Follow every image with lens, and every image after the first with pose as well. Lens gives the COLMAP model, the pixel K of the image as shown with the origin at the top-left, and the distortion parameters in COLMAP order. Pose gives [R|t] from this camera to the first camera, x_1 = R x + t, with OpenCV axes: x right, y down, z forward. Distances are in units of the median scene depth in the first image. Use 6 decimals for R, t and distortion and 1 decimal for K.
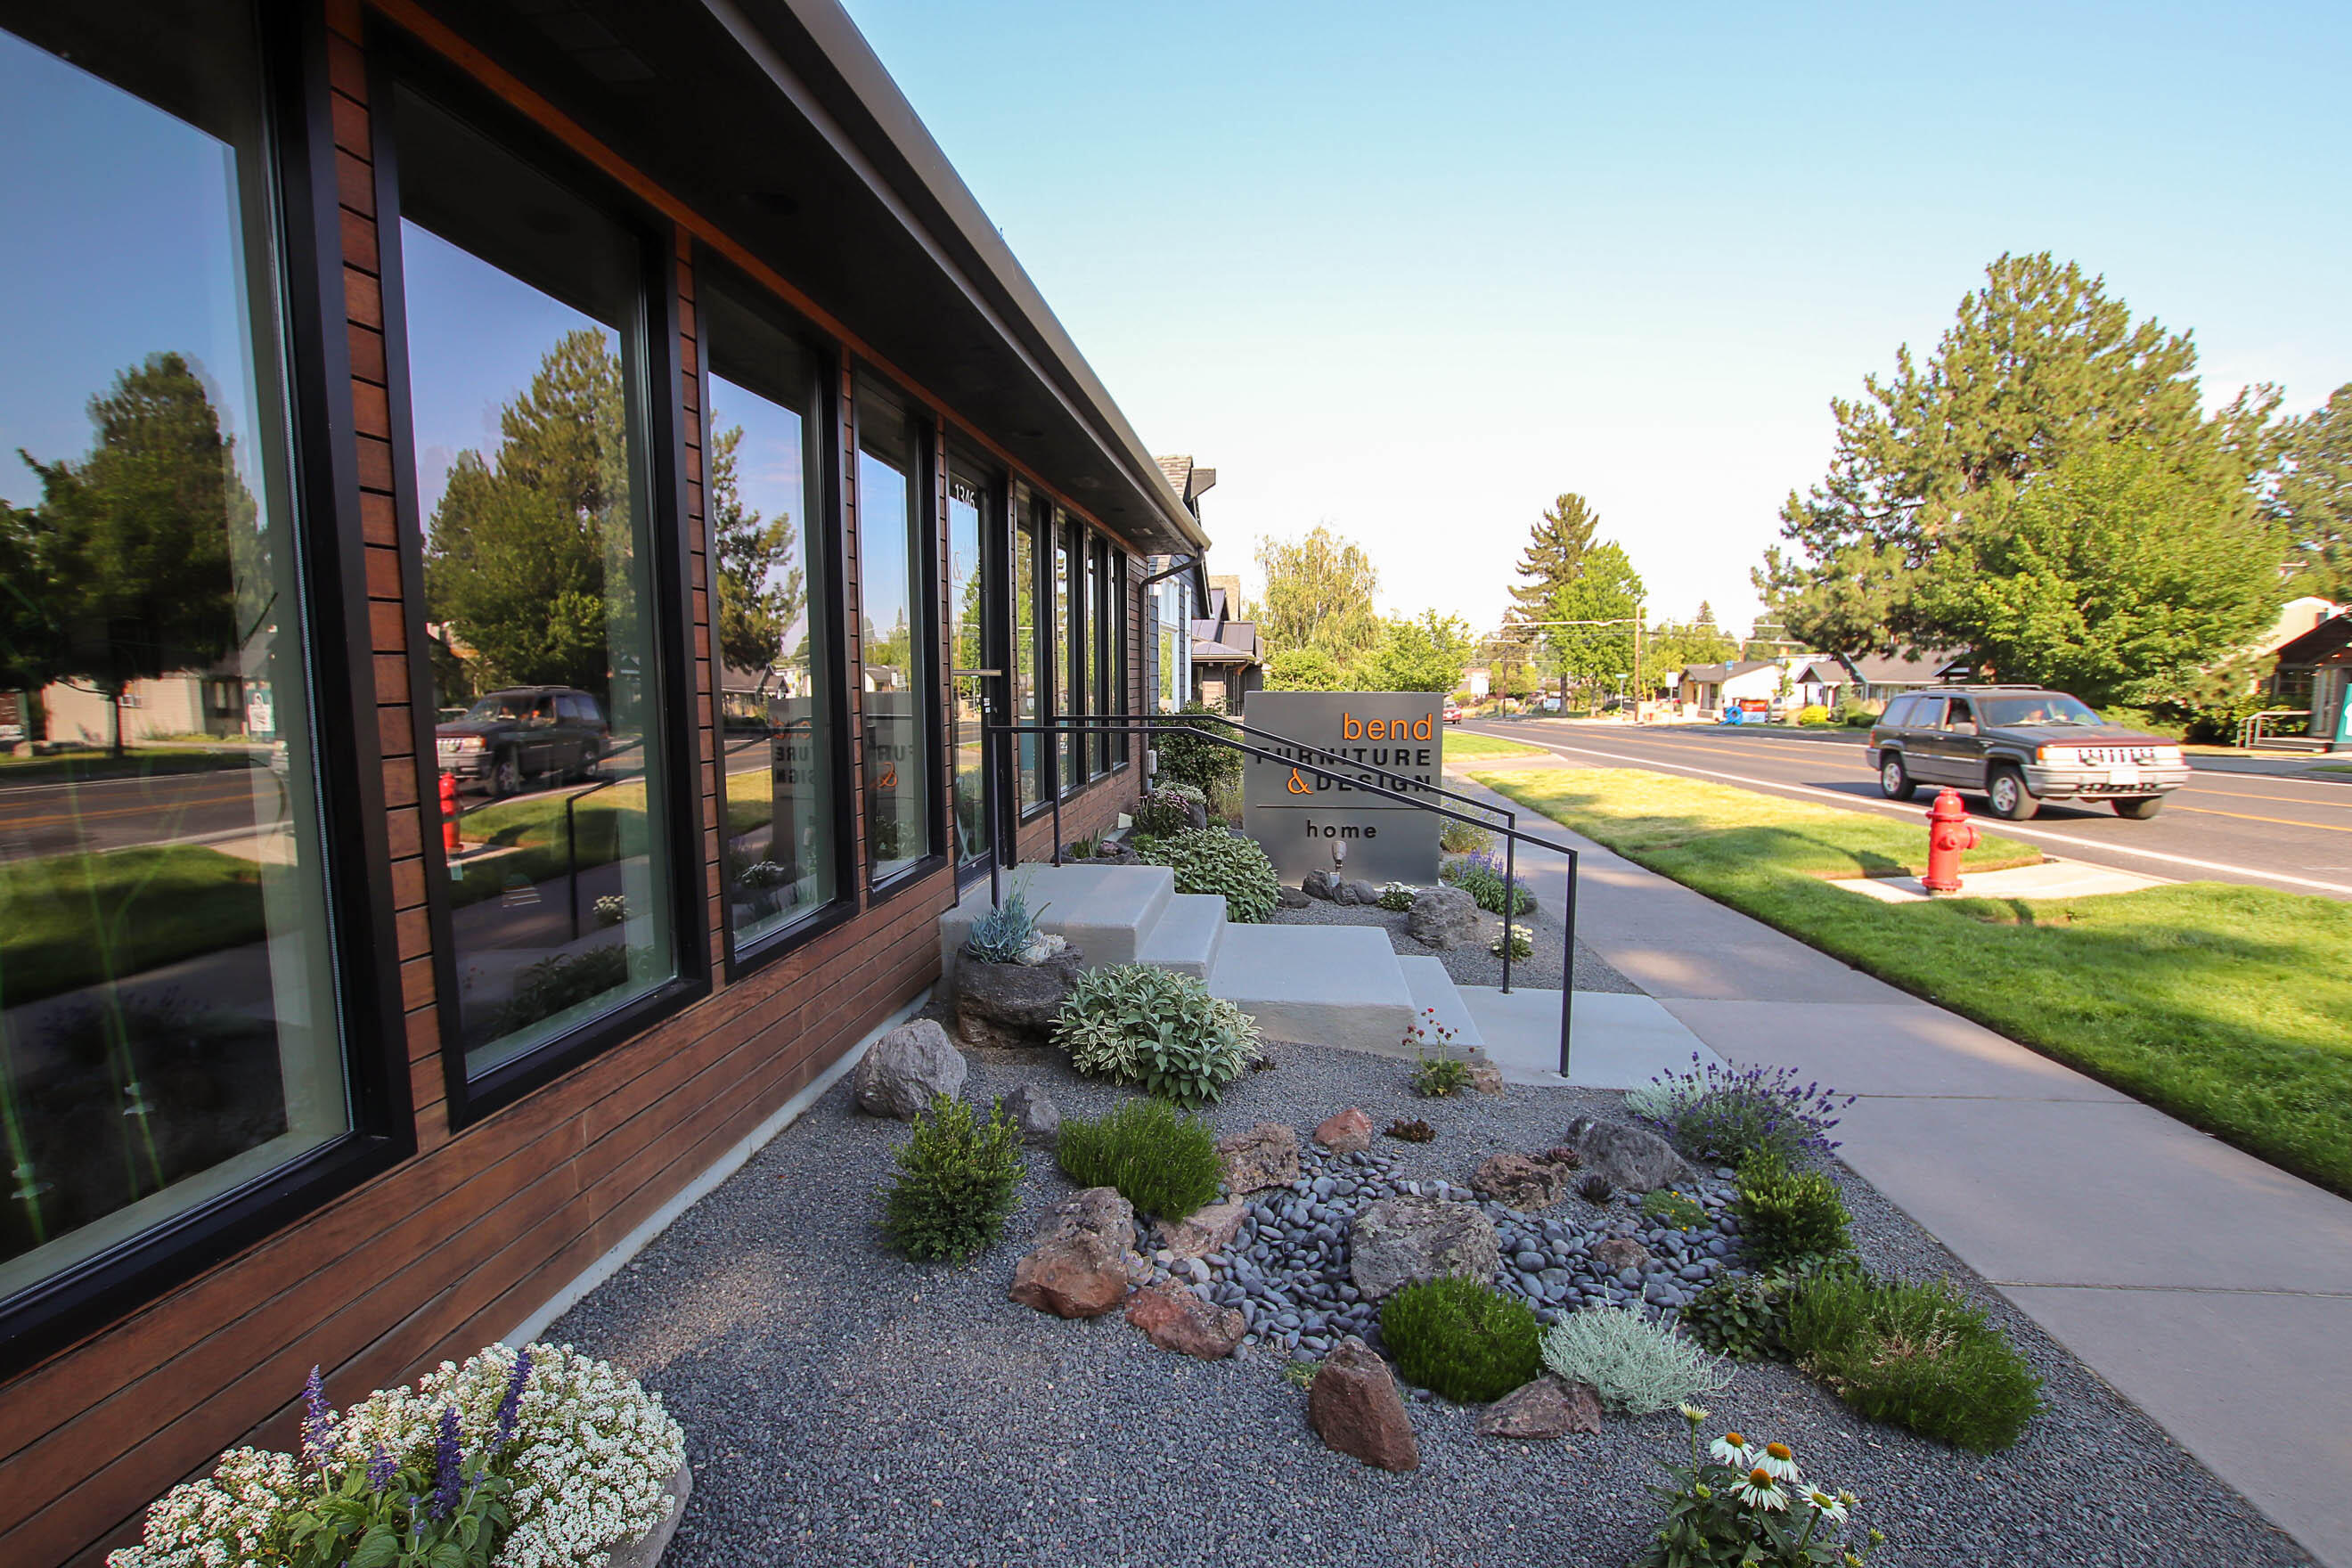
lens RADIAL K [[1102.7, 0, 1160.7], [0, 1102.7, 787.0], [0, 0, 1]] dist [0.012731, 0.000491]
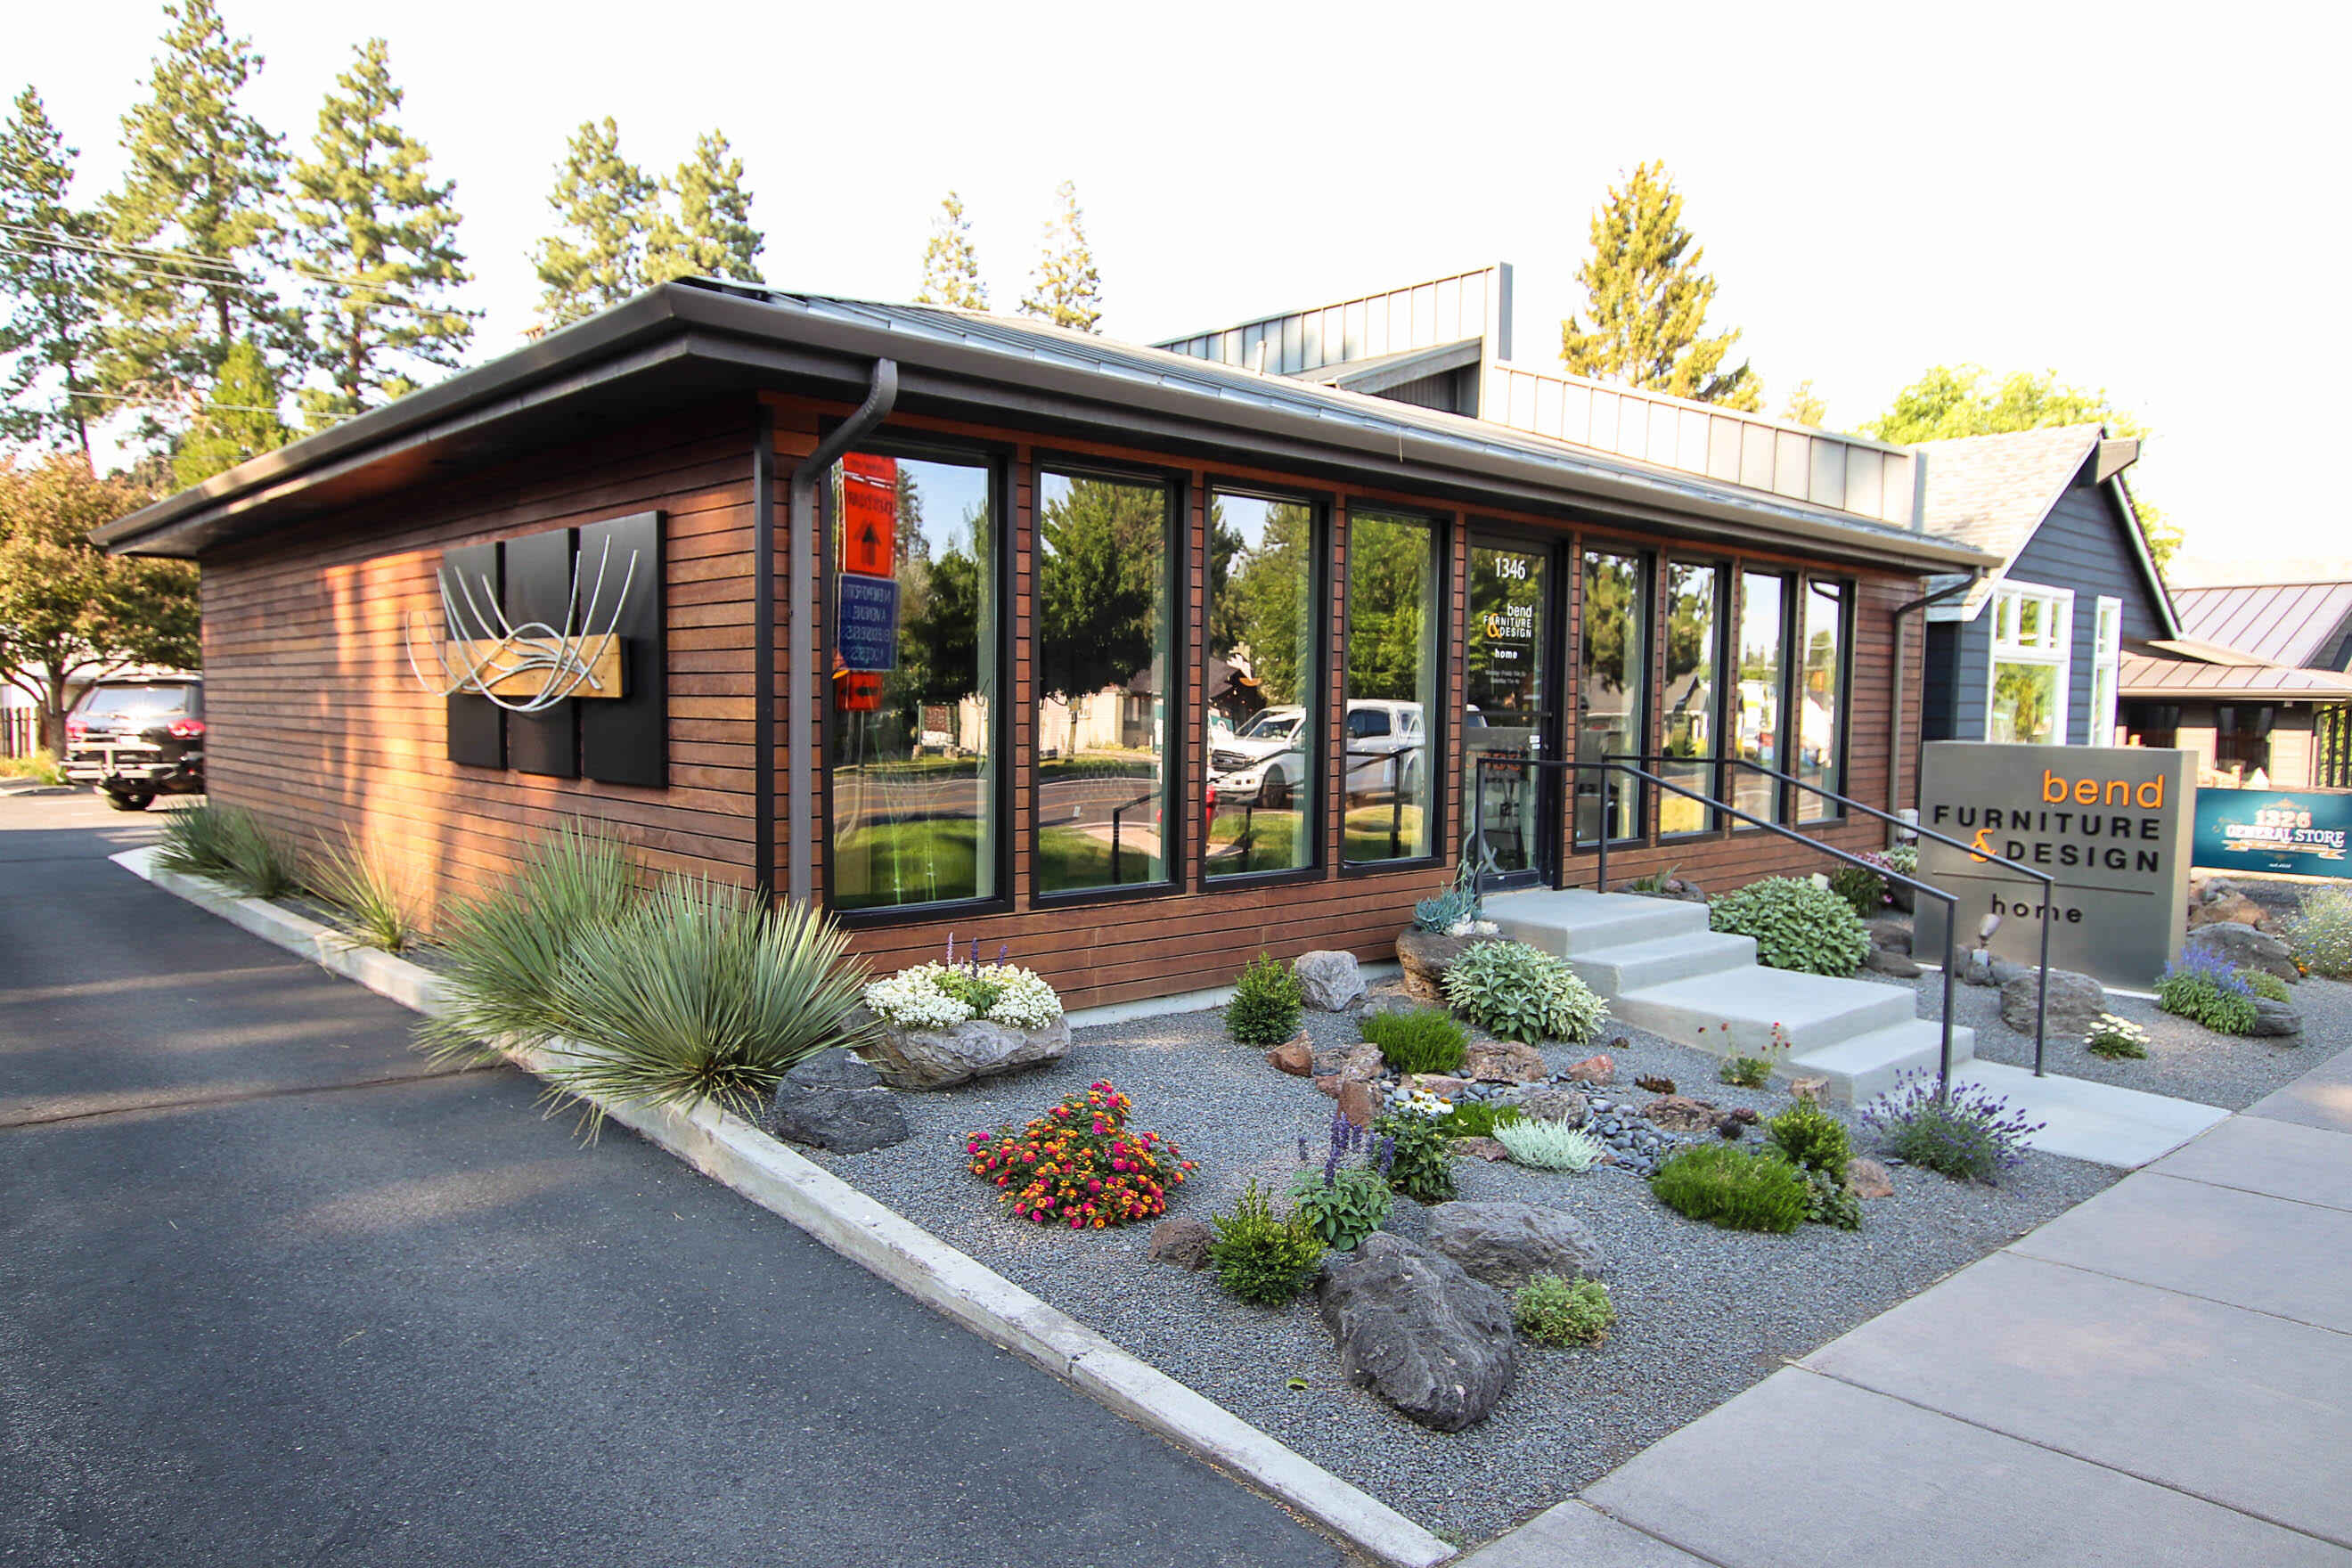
lens RADIAL K [[1545.0, 0, 1176.5], [0, 1545.0, 788.4], [0, 0, 1]] dist [-0.005972, -0.000654]
pose [[0.764160, 0.059148, -0.642309, 0.413722], [-0.086260, 0.996213, -0.010886, 0.016918], [0.639233, 0.063724, 0.766368, -0.323943]]
